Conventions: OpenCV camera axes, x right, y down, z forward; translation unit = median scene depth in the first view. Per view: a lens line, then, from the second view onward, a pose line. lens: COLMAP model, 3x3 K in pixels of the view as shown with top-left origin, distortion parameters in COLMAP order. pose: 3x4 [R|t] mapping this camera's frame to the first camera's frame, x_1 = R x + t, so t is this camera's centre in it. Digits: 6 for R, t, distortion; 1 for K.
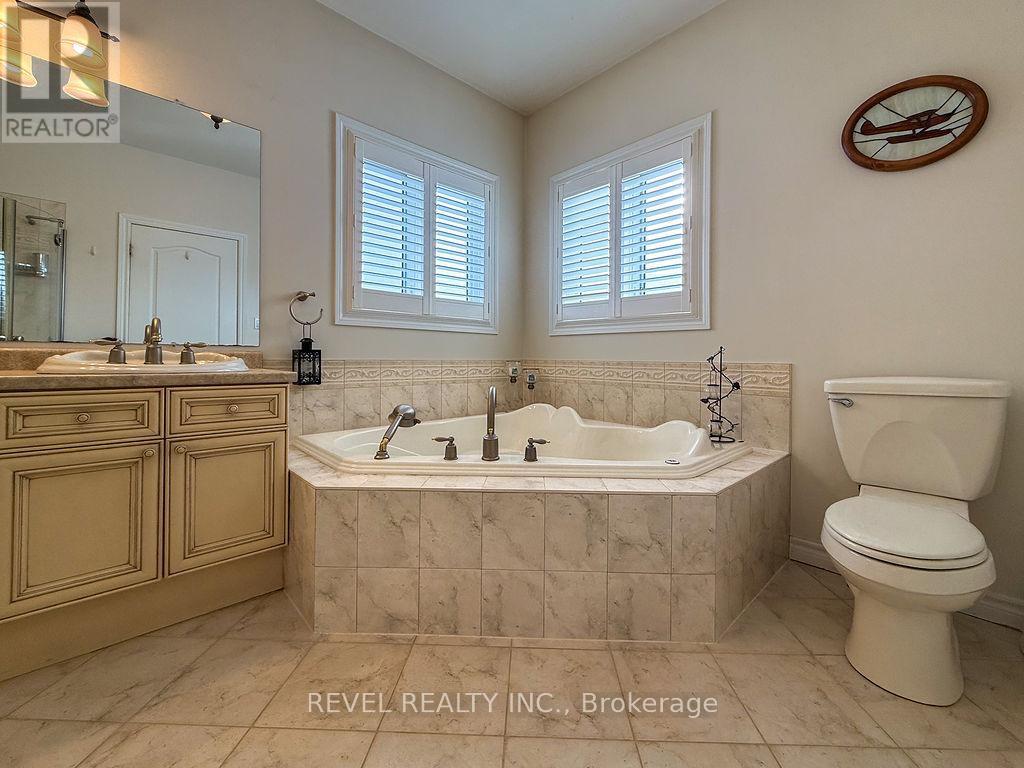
lens RADIAL K [[423.6, 0, 513.3], [0, 423.6, 355.2], [0, 0, 1]] dist [0.000437, 0.000373]
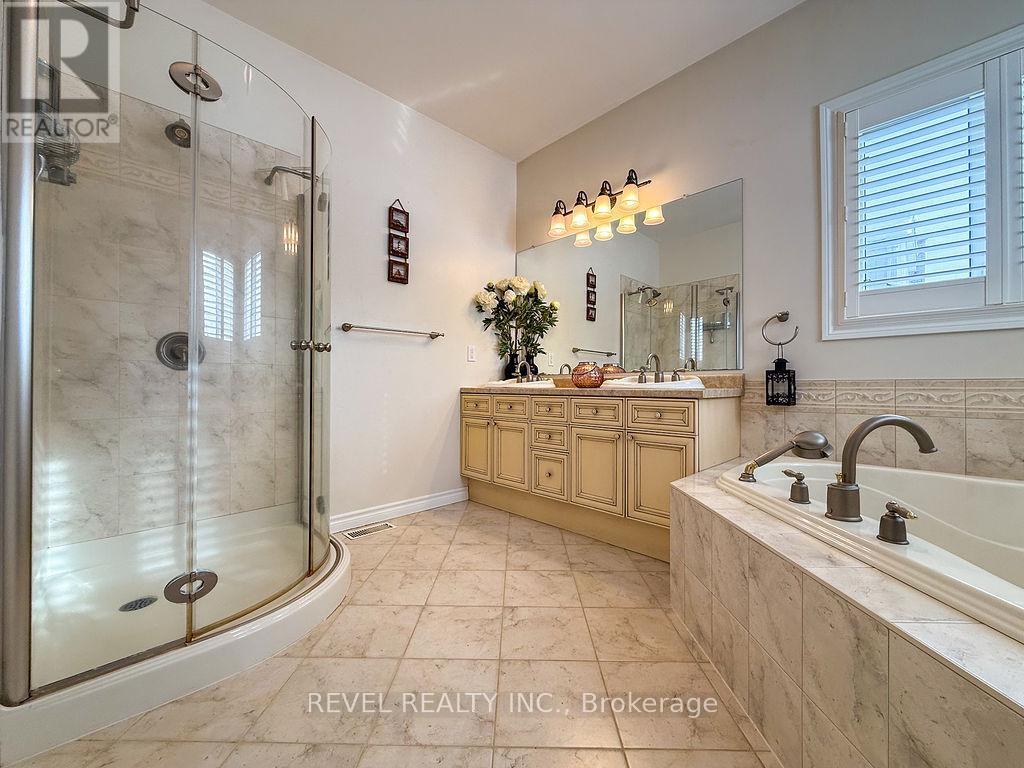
lens RADIAL K [[409.5, 0, 512.0], [0, 409.5, 384.0], [0, 0, 1]] dist [-0.000111, 0.000107]
pose [[0.018205, -0.009940, -0.999785, 0.660622], [0.006830, 0.999928, -0.009817, 0.035306], [0.999811, -0.006650, 0.018272, 0.509470]]
